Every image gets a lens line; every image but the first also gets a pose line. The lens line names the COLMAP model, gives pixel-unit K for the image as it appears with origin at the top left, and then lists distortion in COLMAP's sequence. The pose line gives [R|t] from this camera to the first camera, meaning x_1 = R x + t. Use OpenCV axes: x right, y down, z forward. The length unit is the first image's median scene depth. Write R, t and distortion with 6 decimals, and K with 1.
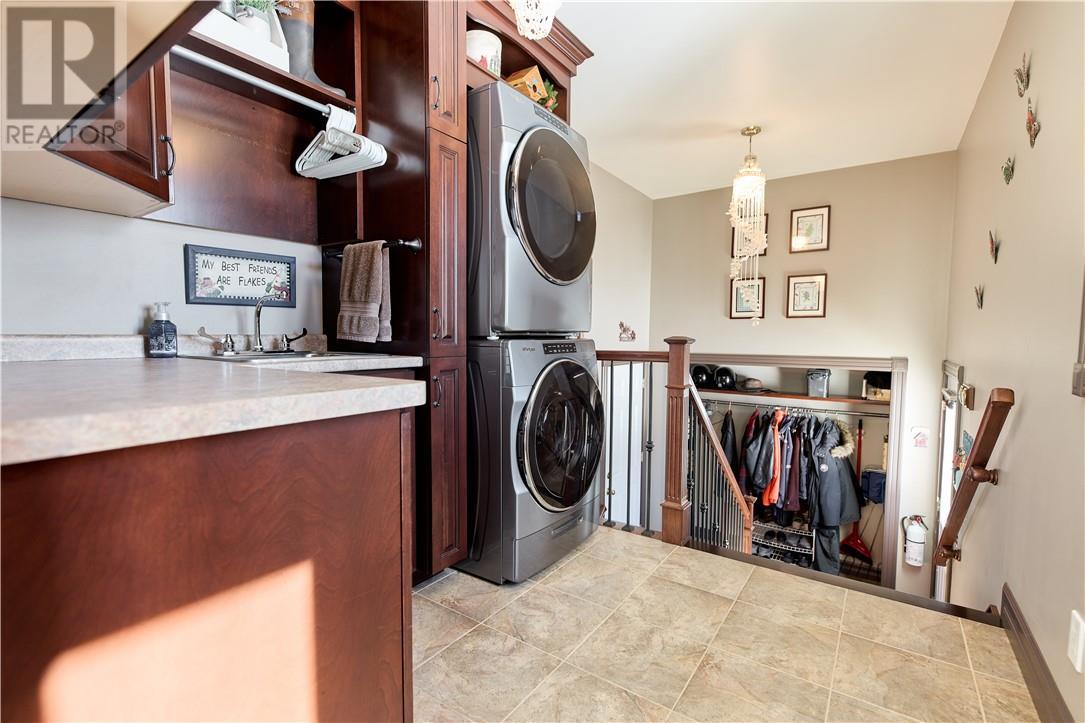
lens RADIAL K [[487.2, 0, 542.5], [0, 487.2, 361.5], [0, 0, 1]] dist [-0.003852, -0.001451]
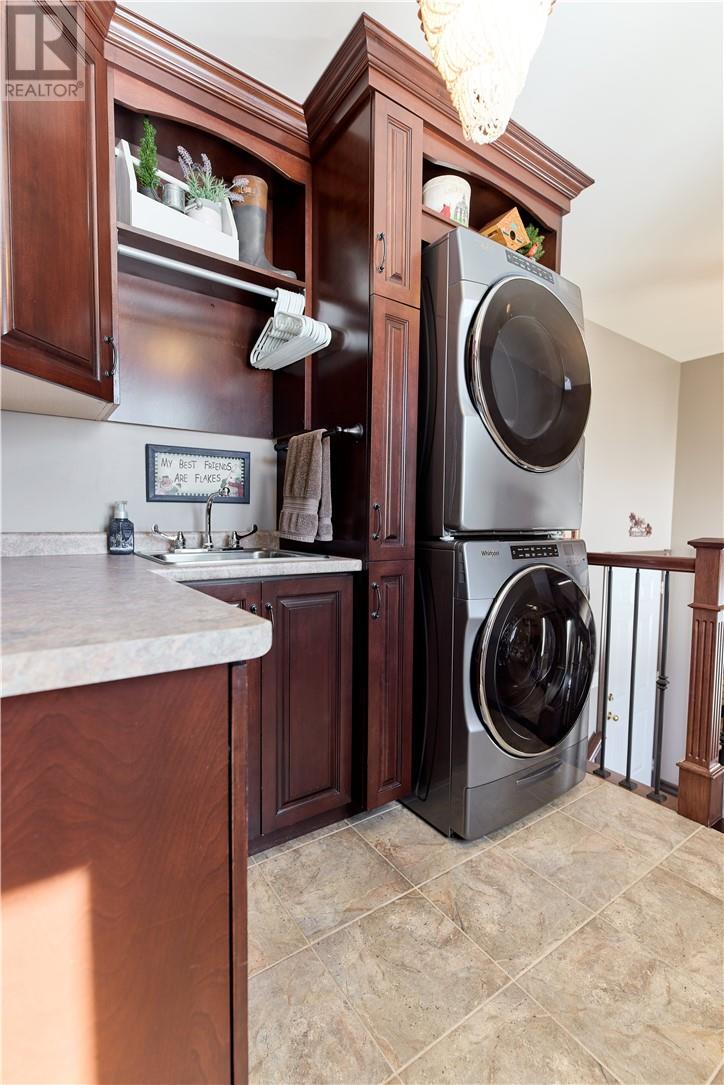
lens RADIAL K [[487.2, 0, 364.1], [0, 487.2, 548.1], [0, 0, 1]] dist [-0.003852, -0.001451]
pose [[0.938047, 0.023099, -0.345739, 0.055489], [-0.024339, 0.999703, 0.000755, -0.029882], [0.345653, 0.007707, 0.938331, 0.174604]]
